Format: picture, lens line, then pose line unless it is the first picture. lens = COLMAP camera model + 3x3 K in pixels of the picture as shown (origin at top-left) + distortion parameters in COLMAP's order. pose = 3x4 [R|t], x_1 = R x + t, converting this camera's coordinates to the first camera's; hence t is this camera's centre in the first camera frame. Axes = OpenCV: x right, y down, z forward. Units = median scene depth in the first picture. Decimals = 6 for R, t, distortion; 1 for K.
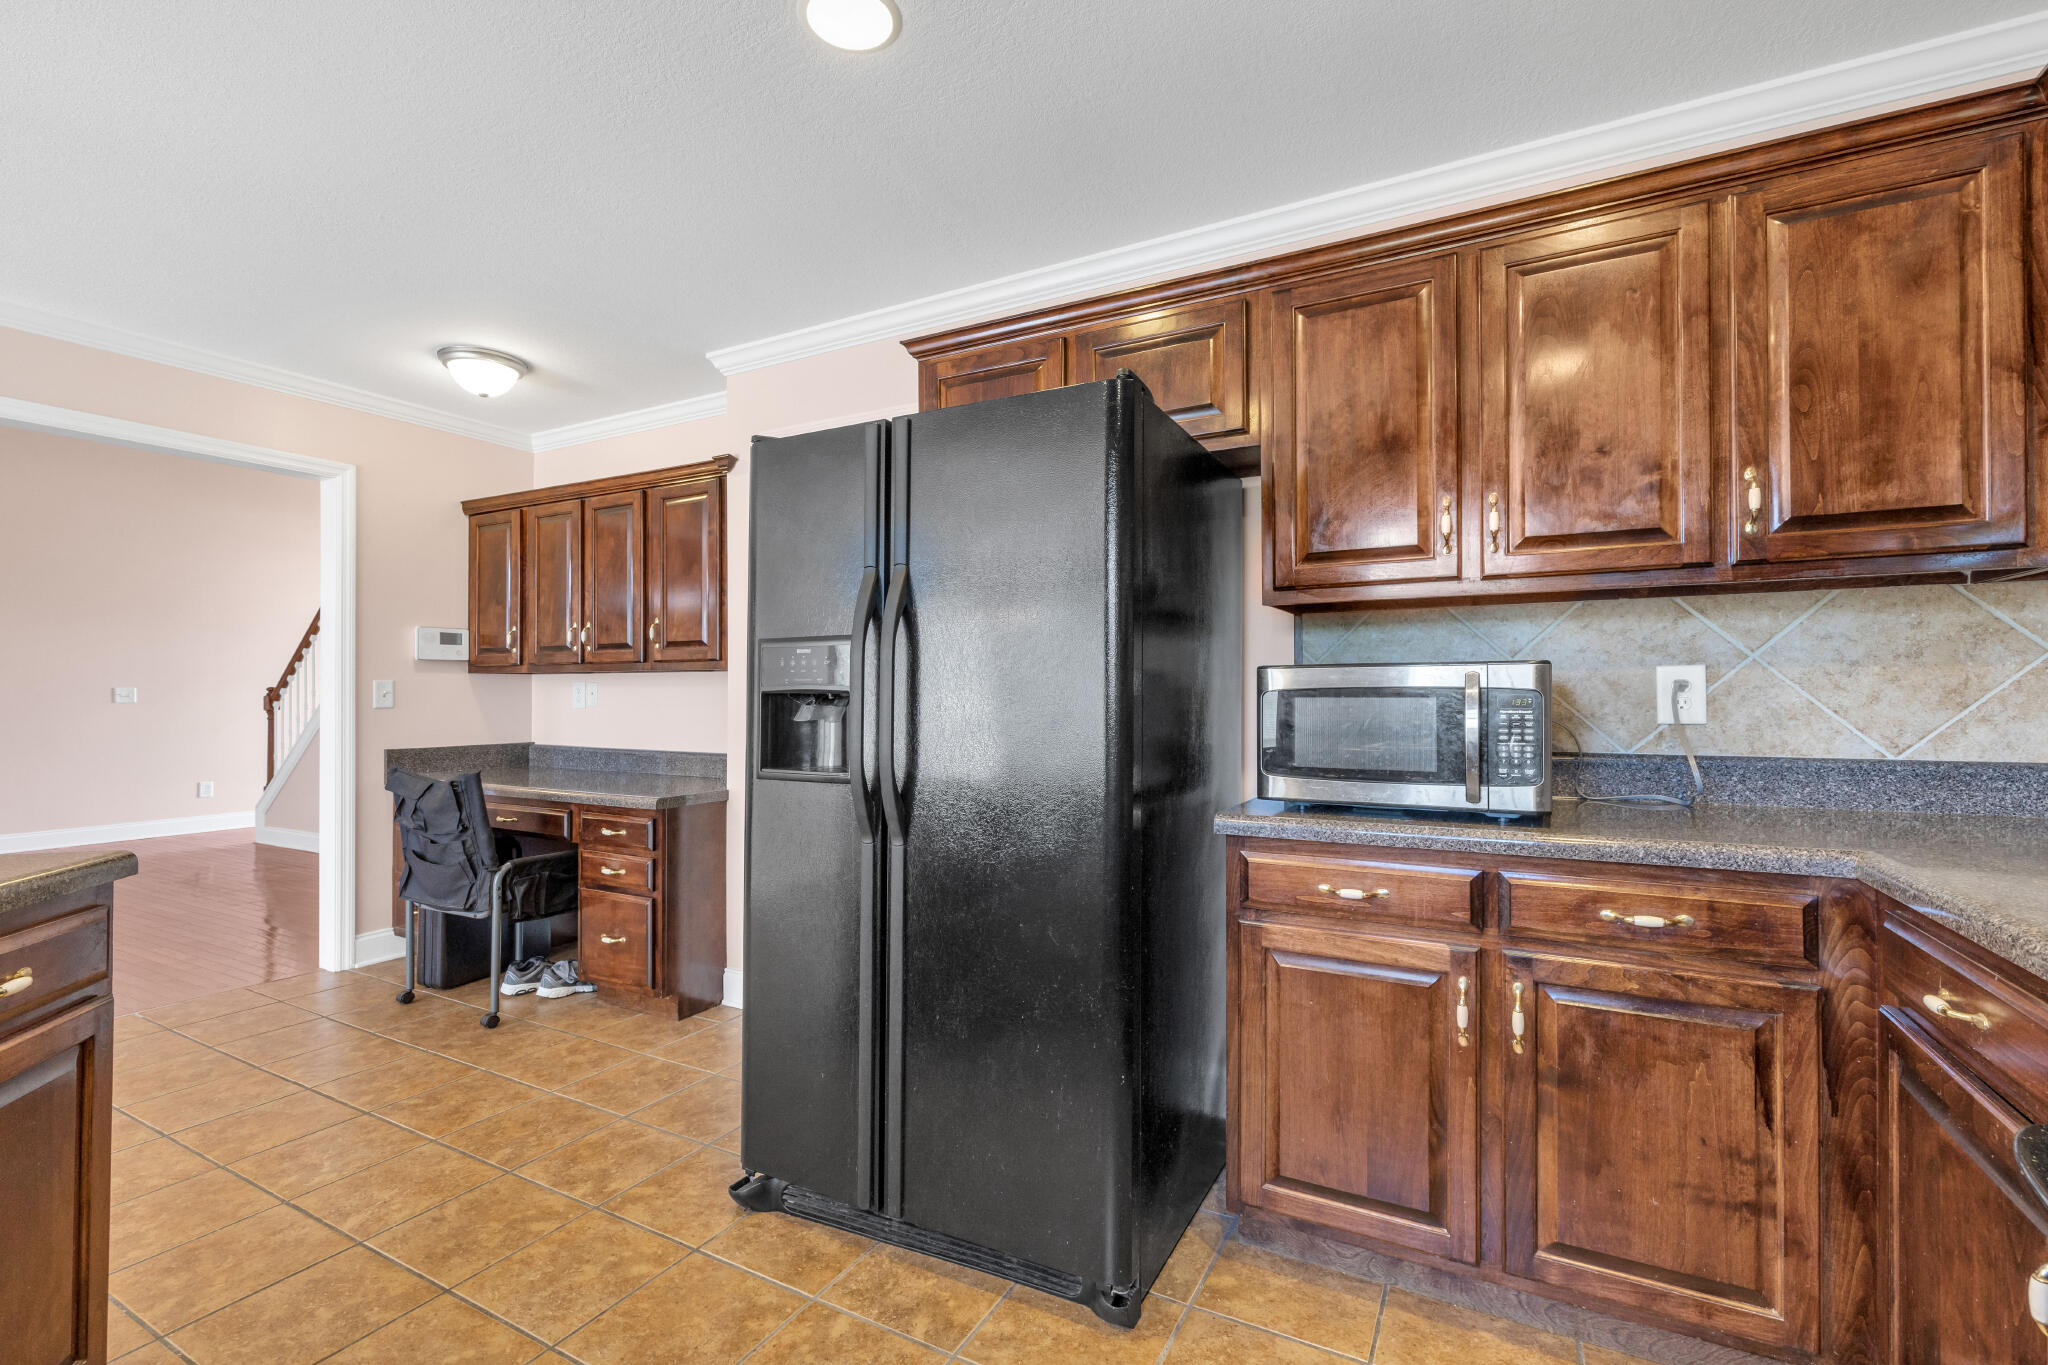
lens RADIAL K [[898.9, 0, 1024.6], [0, 898.9, 688.0], [0, 0, 1]] dist [0.003910, 0.000660]
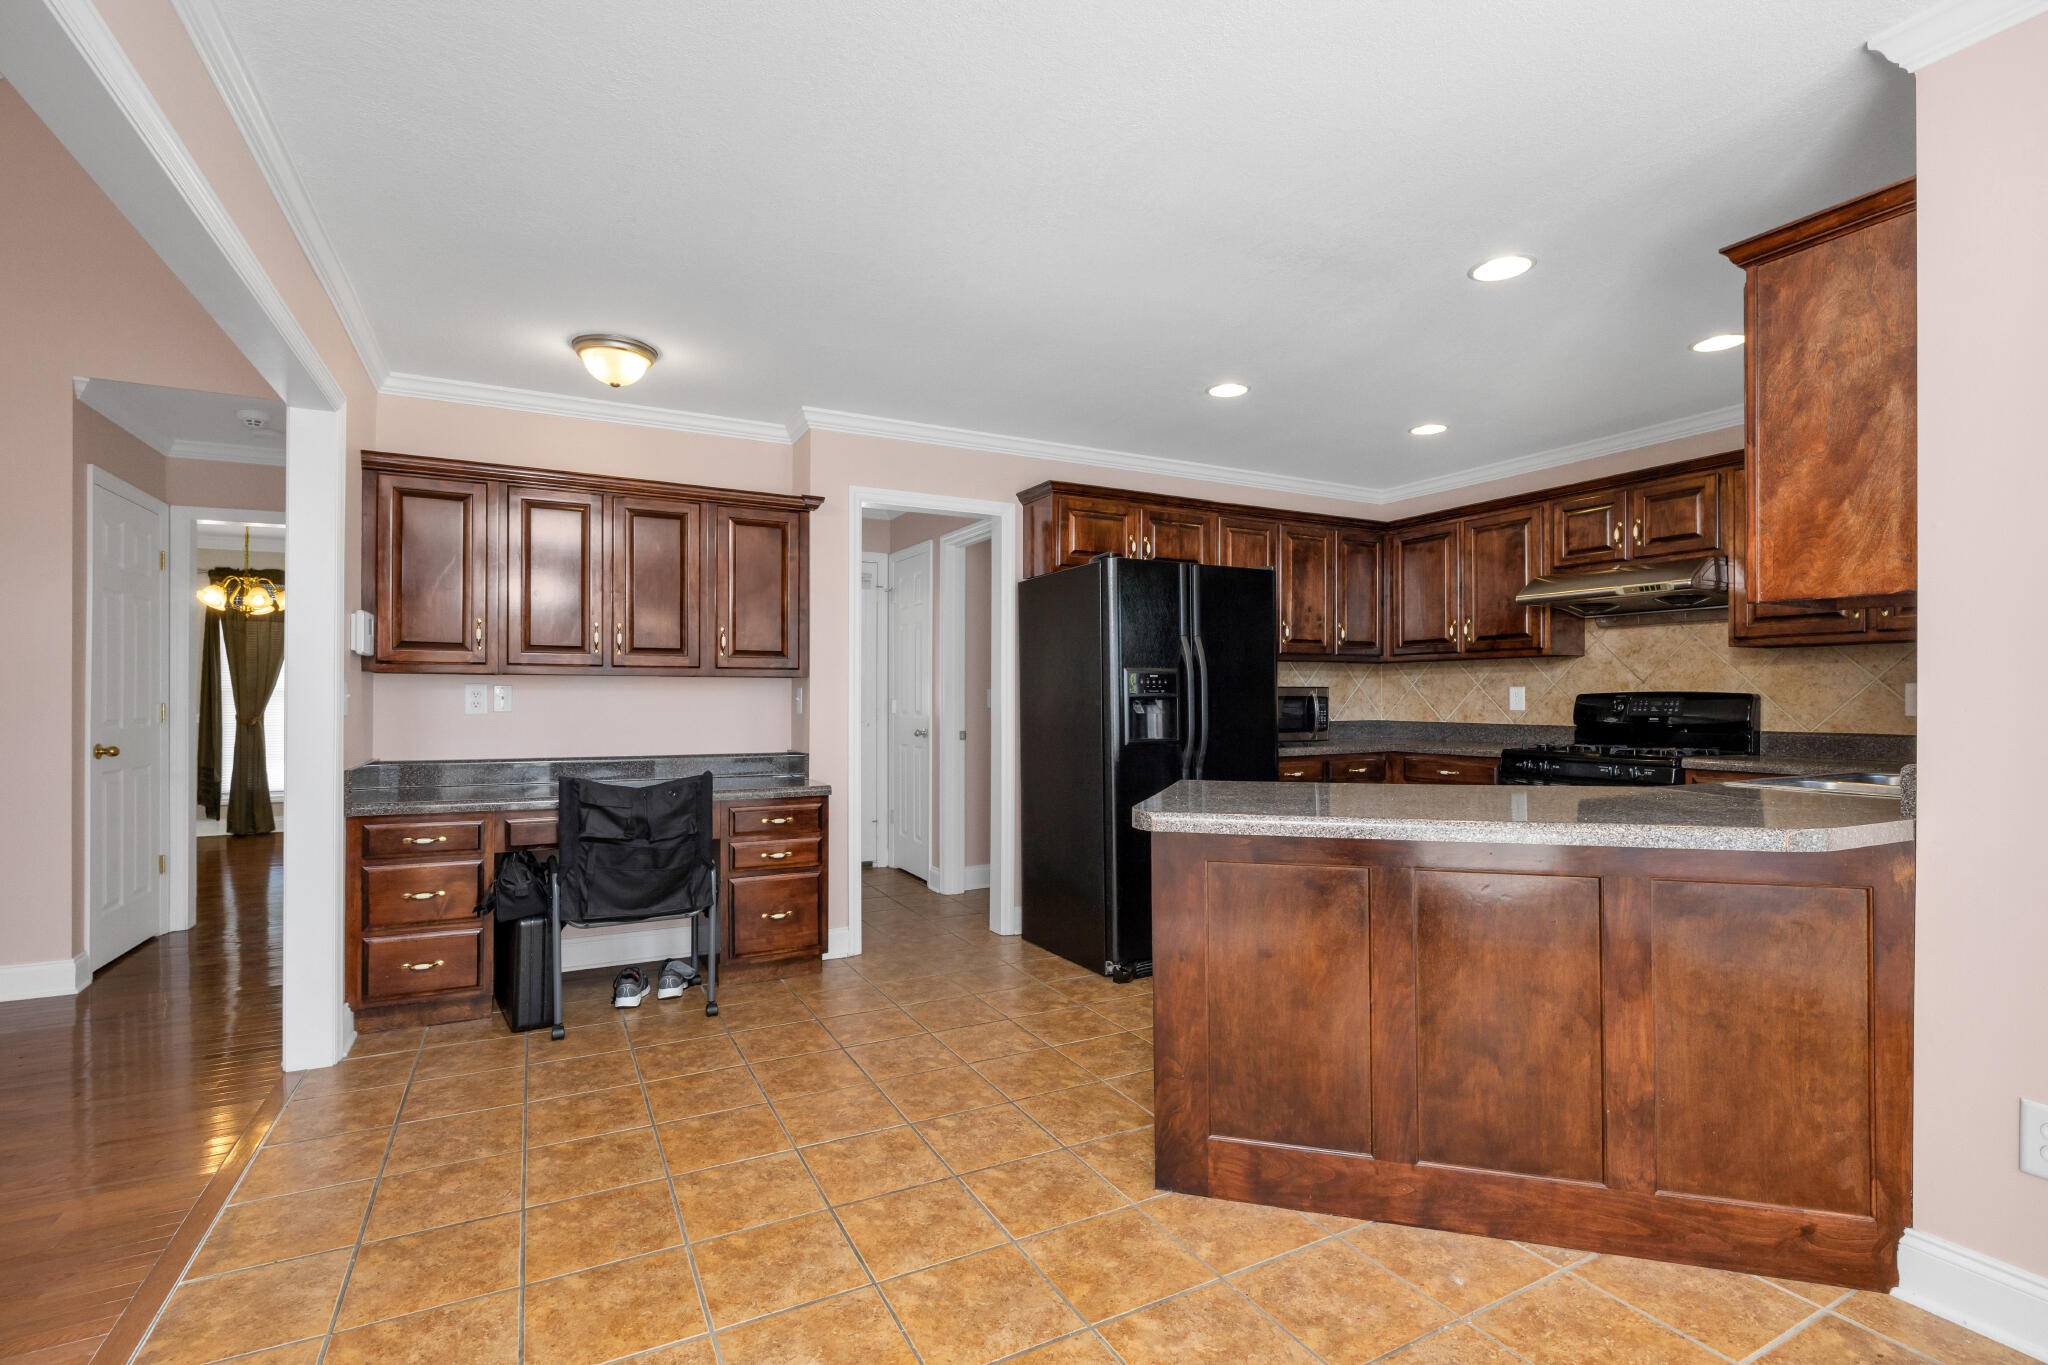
lens RADIAL K [[938.6, 0, 1028.0], [0, 938.6, 689.9], [0, 0, 1]] dist [0.002890, 0.000242]
pose [[0.553110, 0.002891, 0.833103, -1.640015], [-0.001114, 0.999996, -0.002730, -0.007433], [-0.833107, 0.000582, 0.553111, 0.091995]]
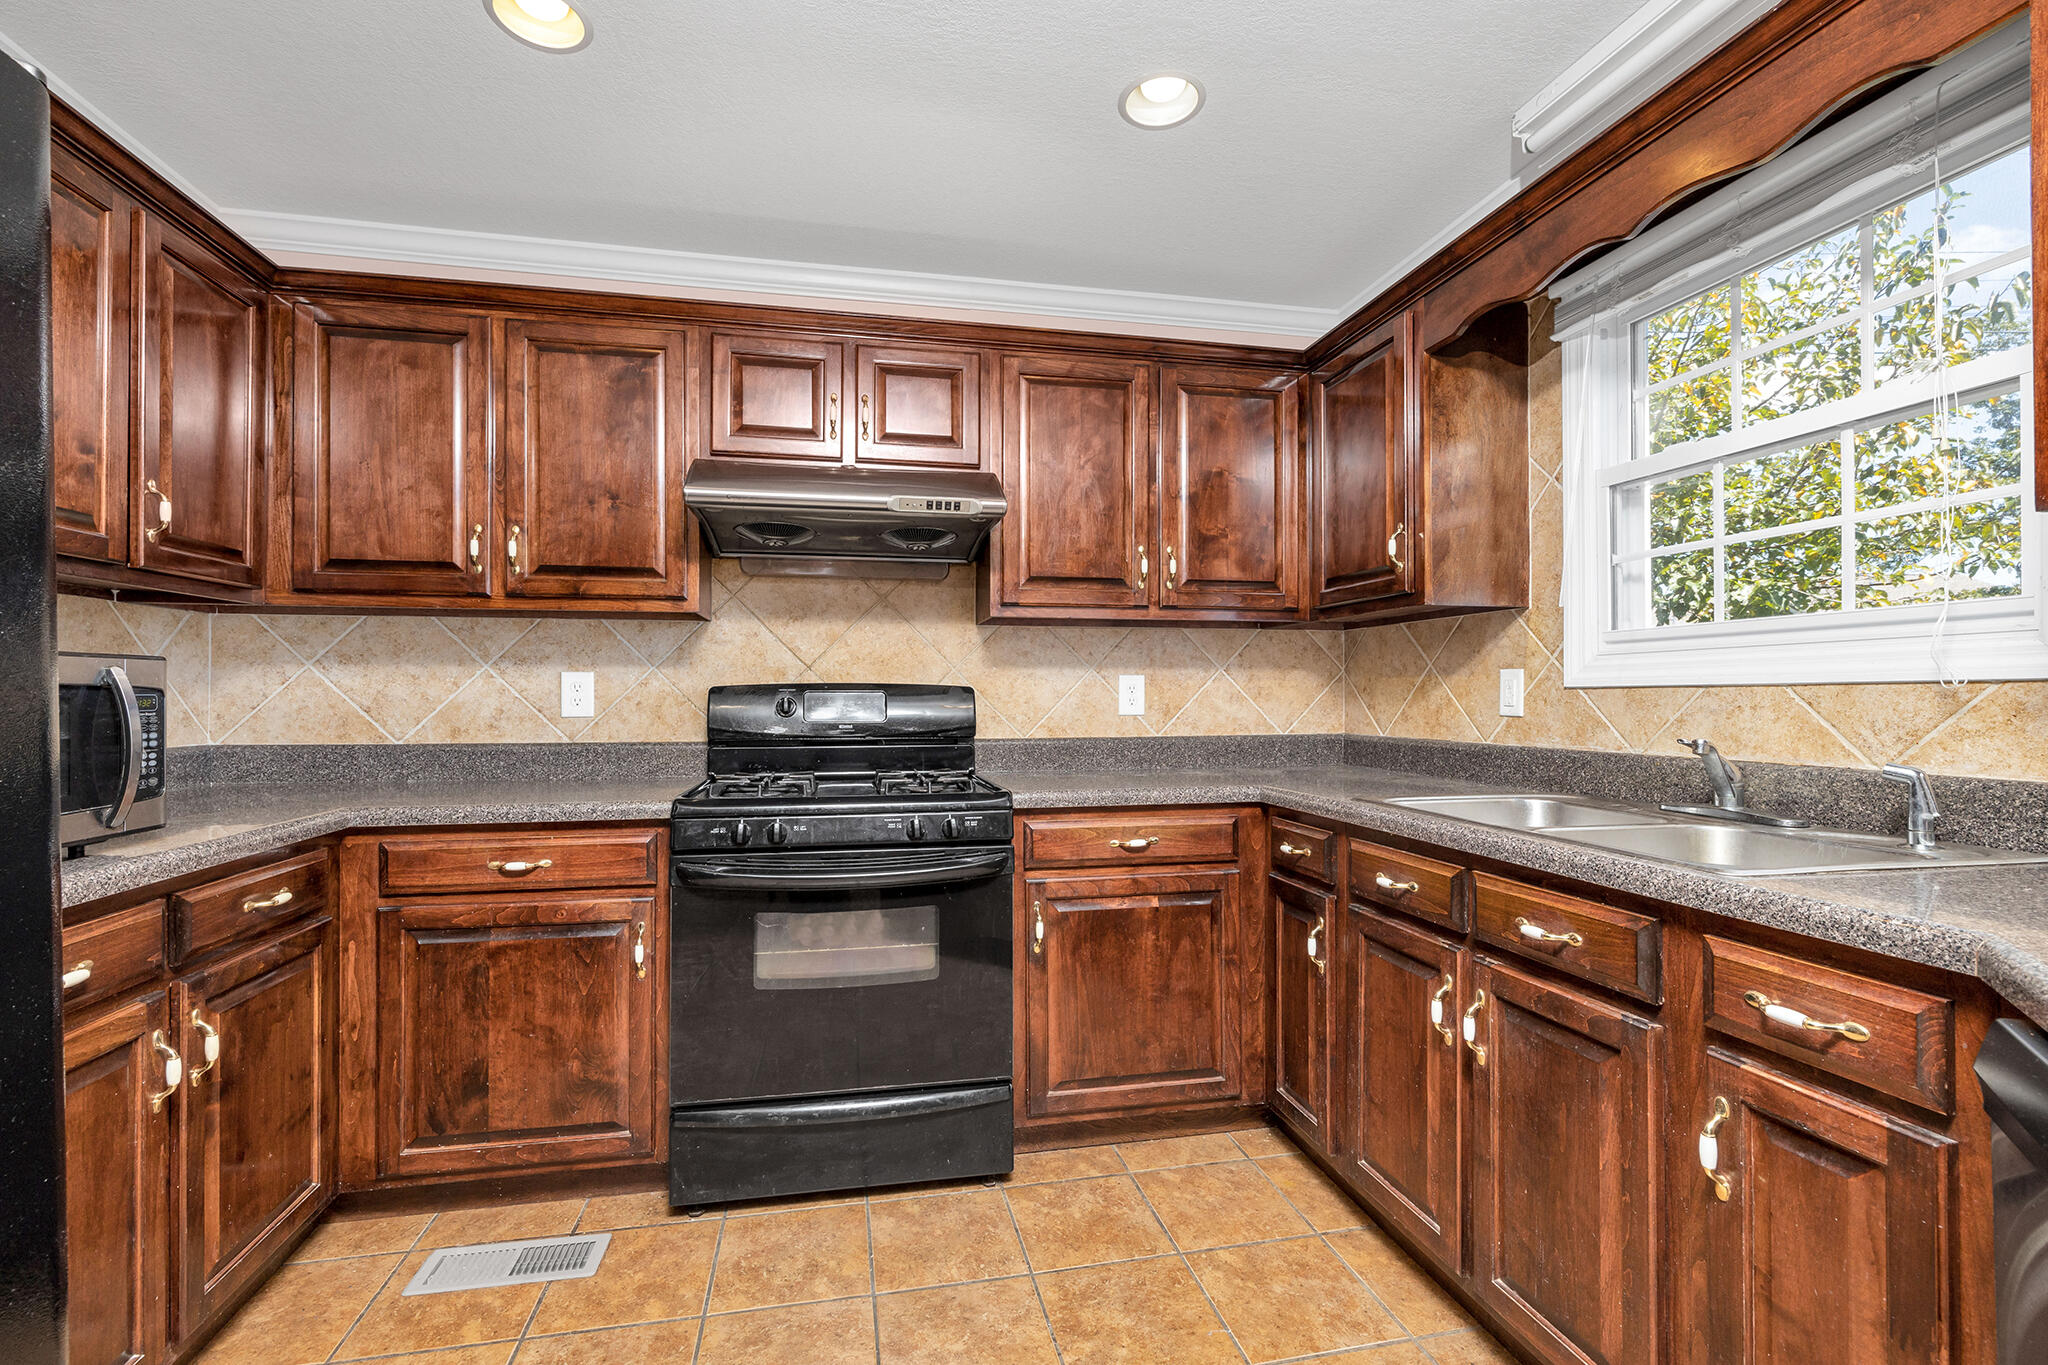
lens RADIAL K [[887.3, 0, 1021.3], [0, 887.3, 684.9], [0, 0, 1]] dist [0.000997, 0.000430]
pose [[-0.644440, 0.000993, 0.764654, -0.437916], [-0.007255, 0.999946, -0.007414, -0.001803], [-0.764621, -0.010326, -0.644398, 0.615141]]
